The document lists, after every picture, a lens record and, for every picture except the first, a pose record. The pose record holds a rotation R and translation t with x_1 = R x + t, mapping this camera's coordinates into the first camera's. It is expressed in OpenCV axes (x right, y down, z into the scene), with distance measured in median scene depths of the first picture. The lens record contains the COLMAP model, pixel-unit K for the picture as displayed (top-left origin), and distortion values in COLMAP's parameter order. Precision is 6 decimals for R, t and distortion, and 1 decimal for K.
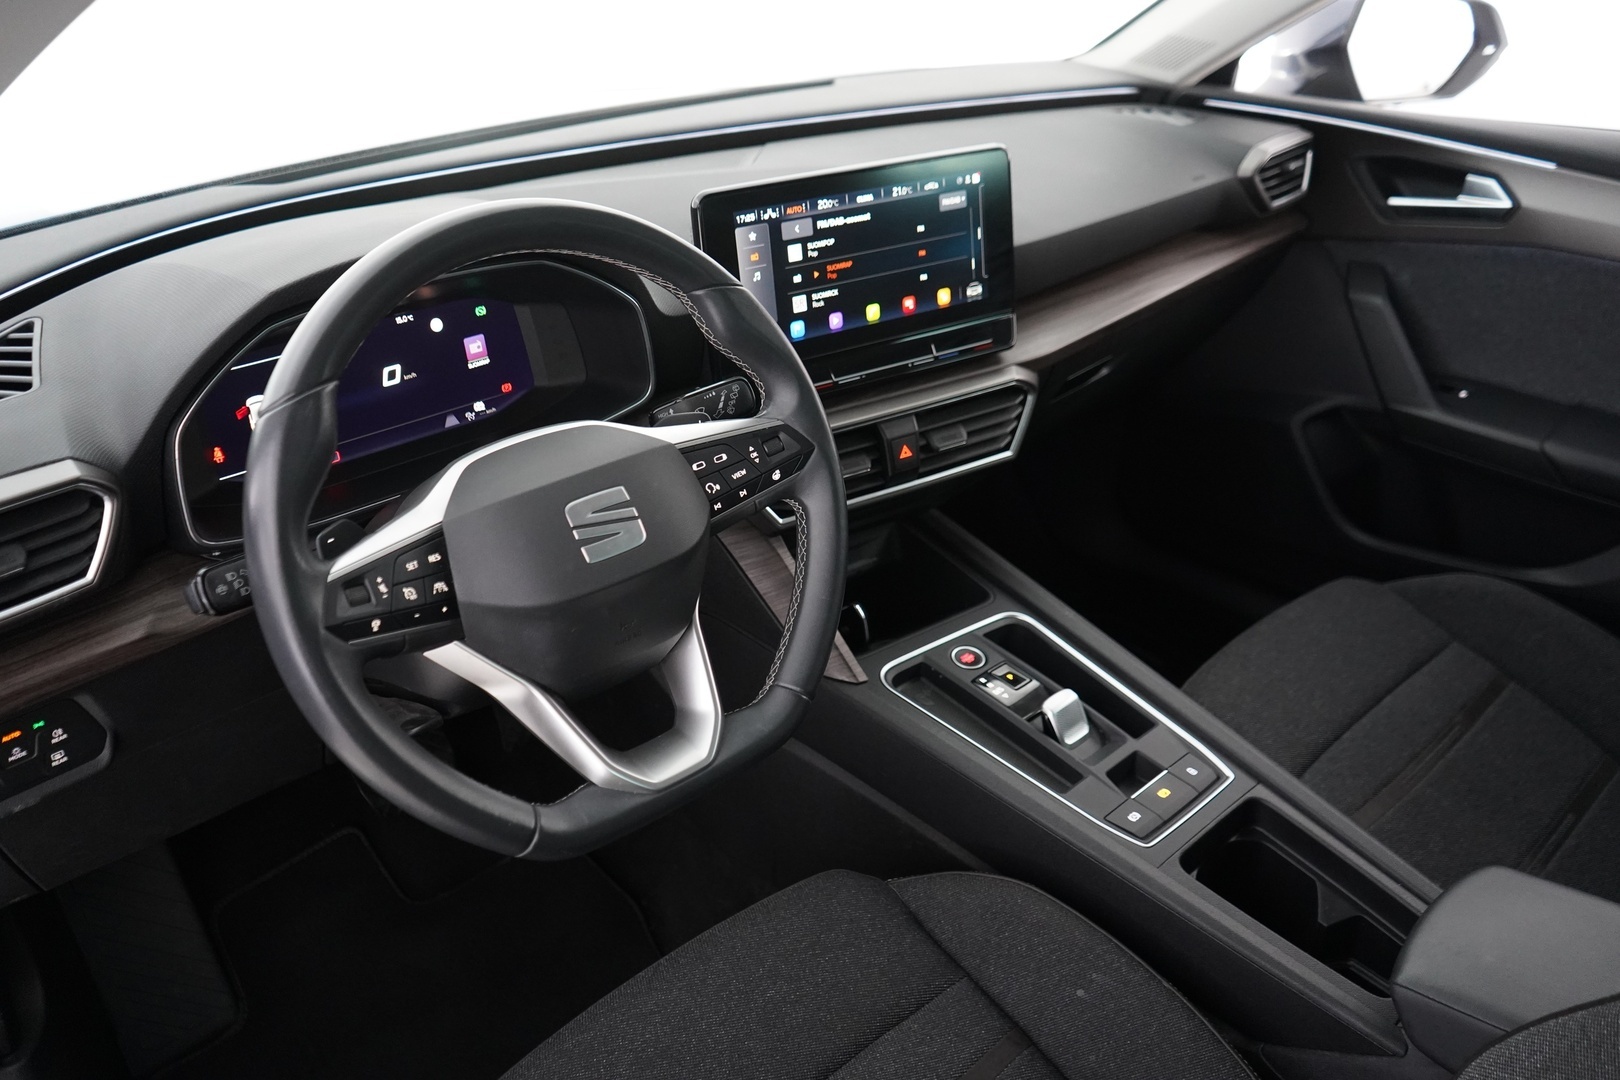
lens RADIAL K [[1292.3, 0, 810.0], [0, 1292.3, 540.0], [0, 0, 1]] dist [-0.009967, 0.002994]
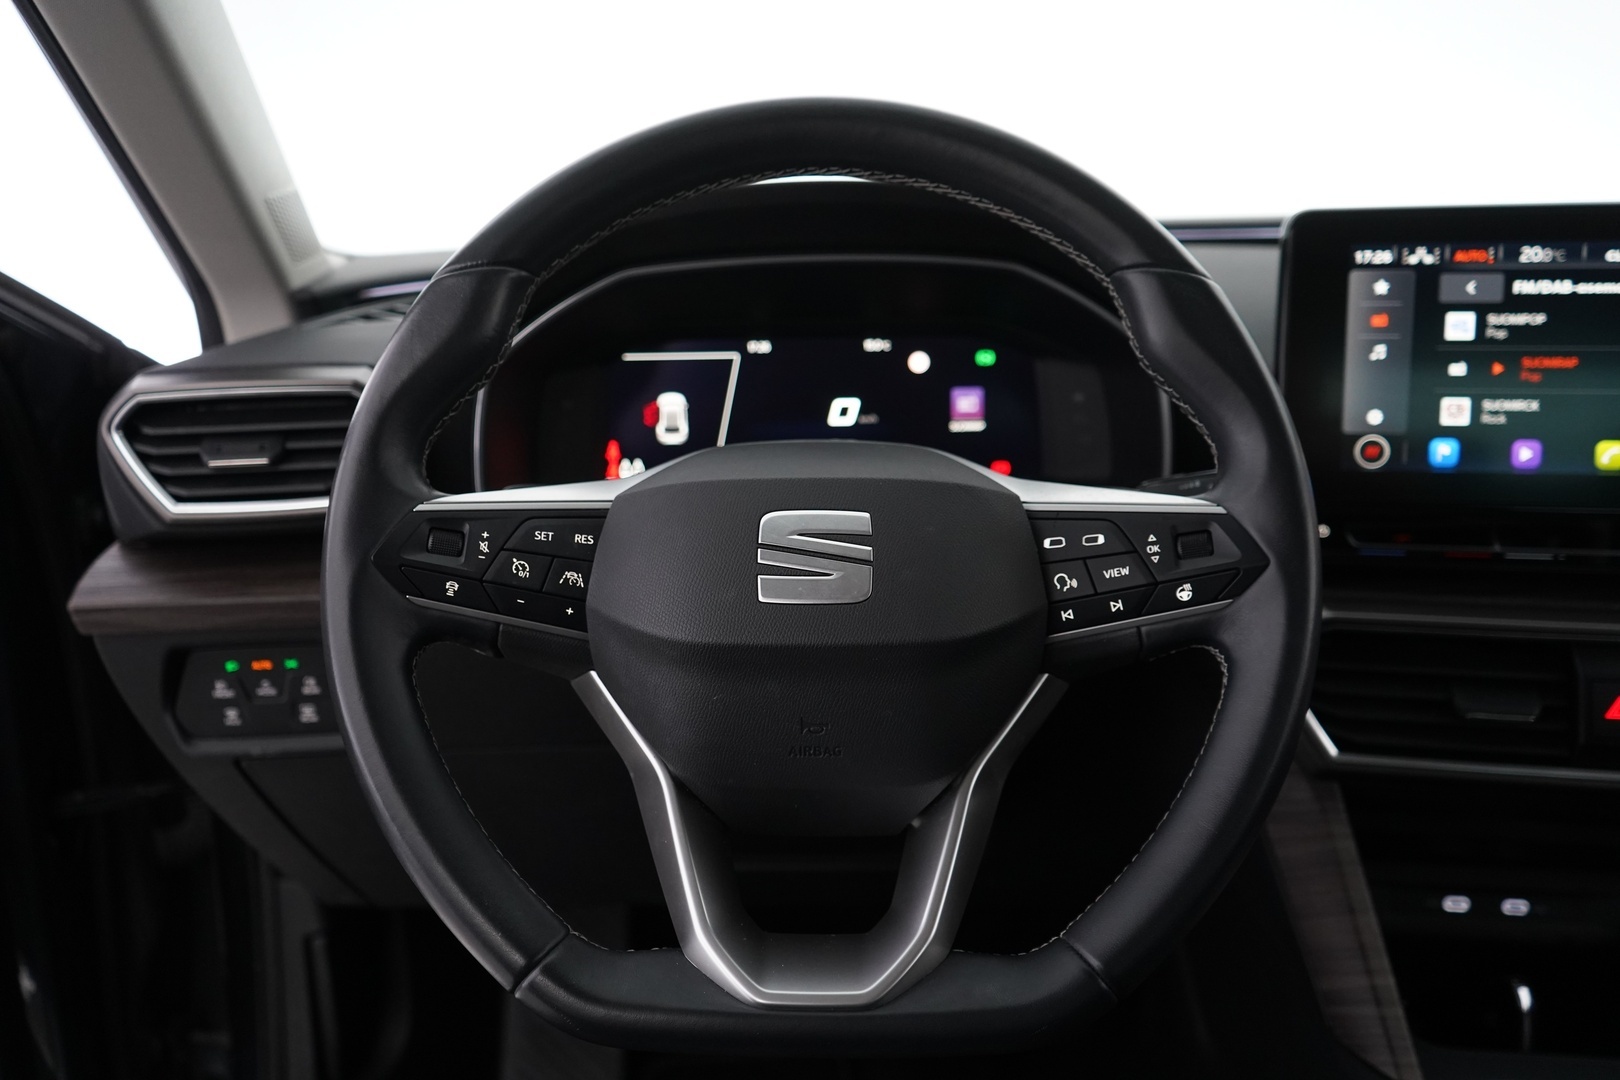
lens RADIAL K [[1420.6, 0, 810.0], [0, 1420.6, 540.0], [0, 0, 1]] dist [0.001972, -0.000188]
pose [[0.727215, 0.168203, -0.665482, 0.225478], [-0.320315, 0.940633, -0.112280, 0.043876], [0.607089, 0.294816, 0.737921, 0.351800]]
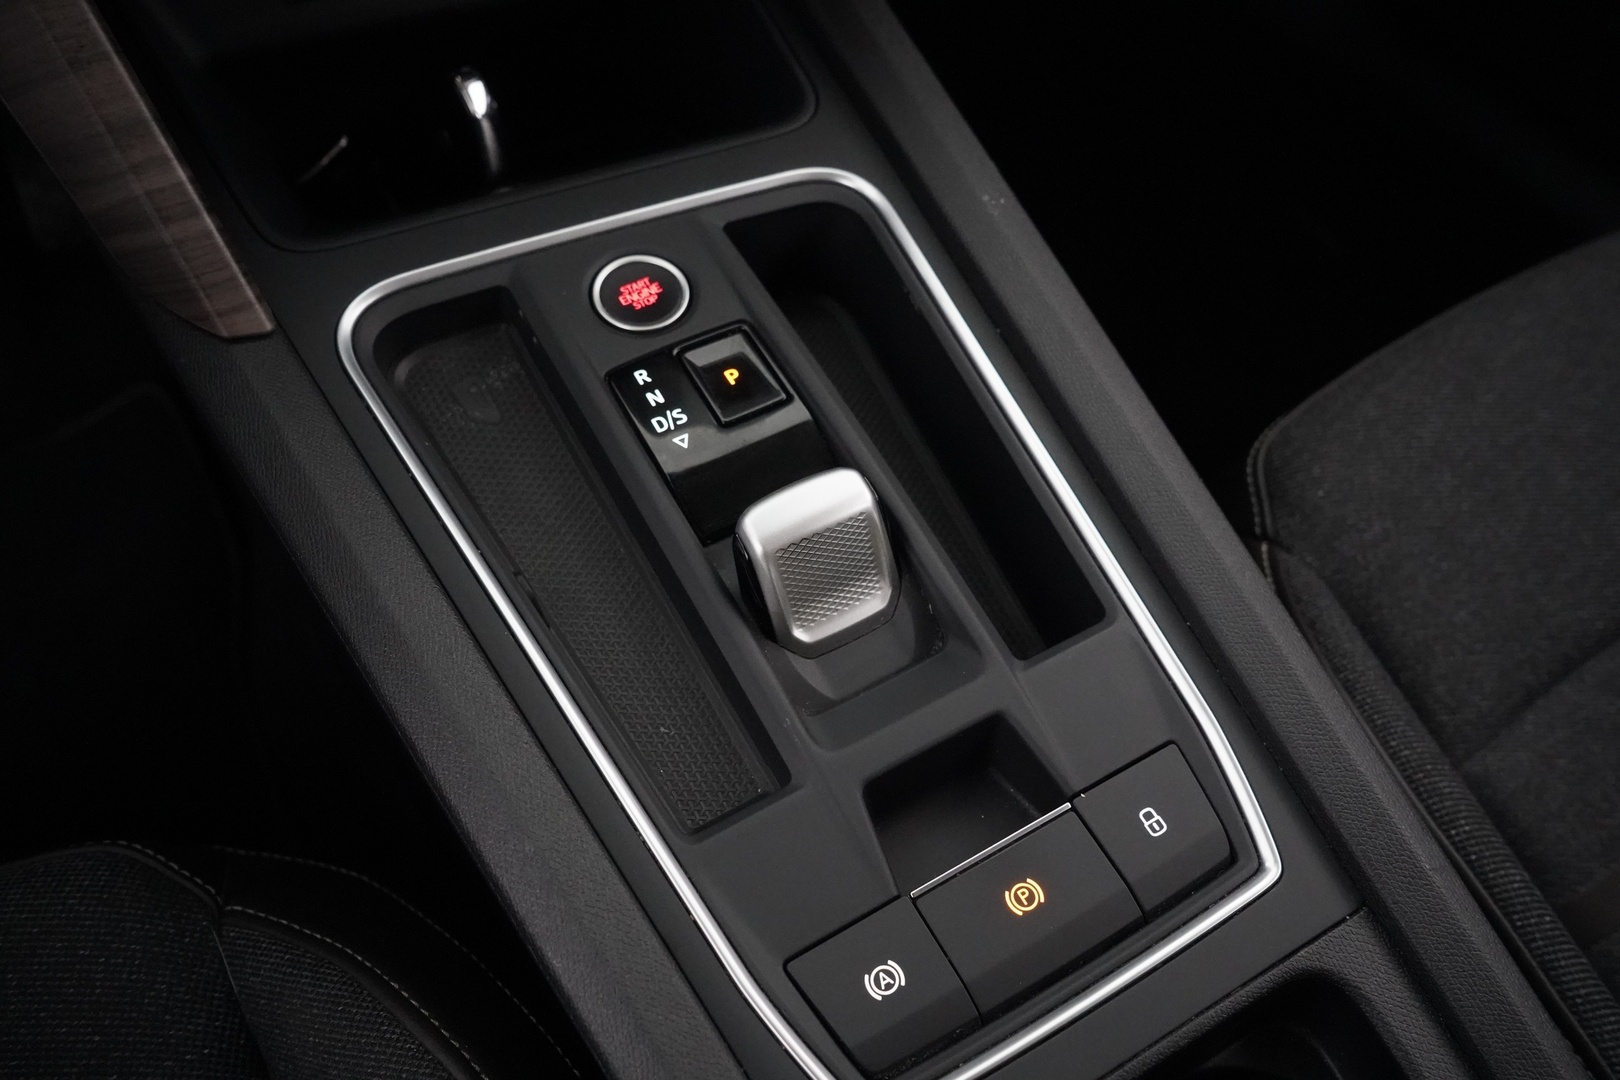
lens RADIAL K [[1292.3, 0, 810.0], [0, 1292.3, 540.0], [0, 0, 1]] dist [-0.009967, 0.002994]
pose [[0.976452, 0.191289, -0.099749, 0.233312], [-0.131716, 0.894803, 0.426590, -0.003132], [0.170857, -0.403406, 0.898928, 0.733153]]
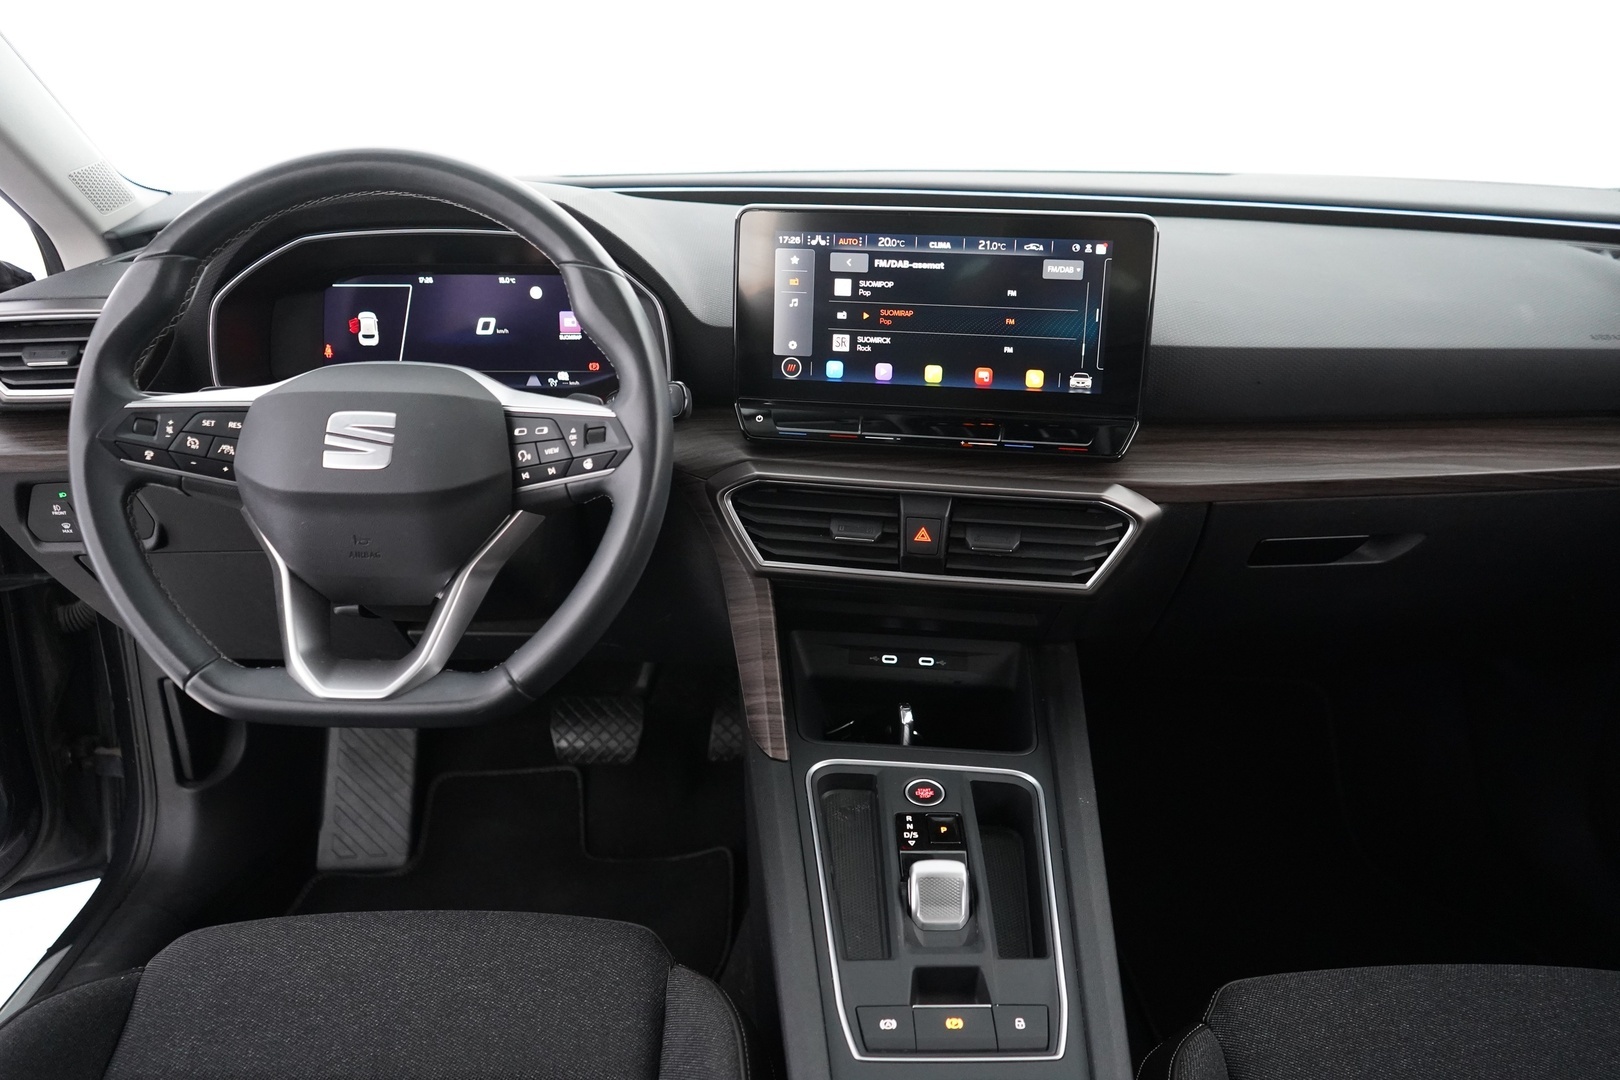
lens RADIAL K [[1292.3, 0, 810.0], [0, 1292.3, 540.0], [0, 0, 1]] dist [-0.009967, 0.002994]
pose [[0.741350, 0.264885, -0.616632, 0.590998], [-0.332409, 0.943119, 0.005493, -0.047360], [0.583013, 0.200902, 0.787232, 0.287434]]
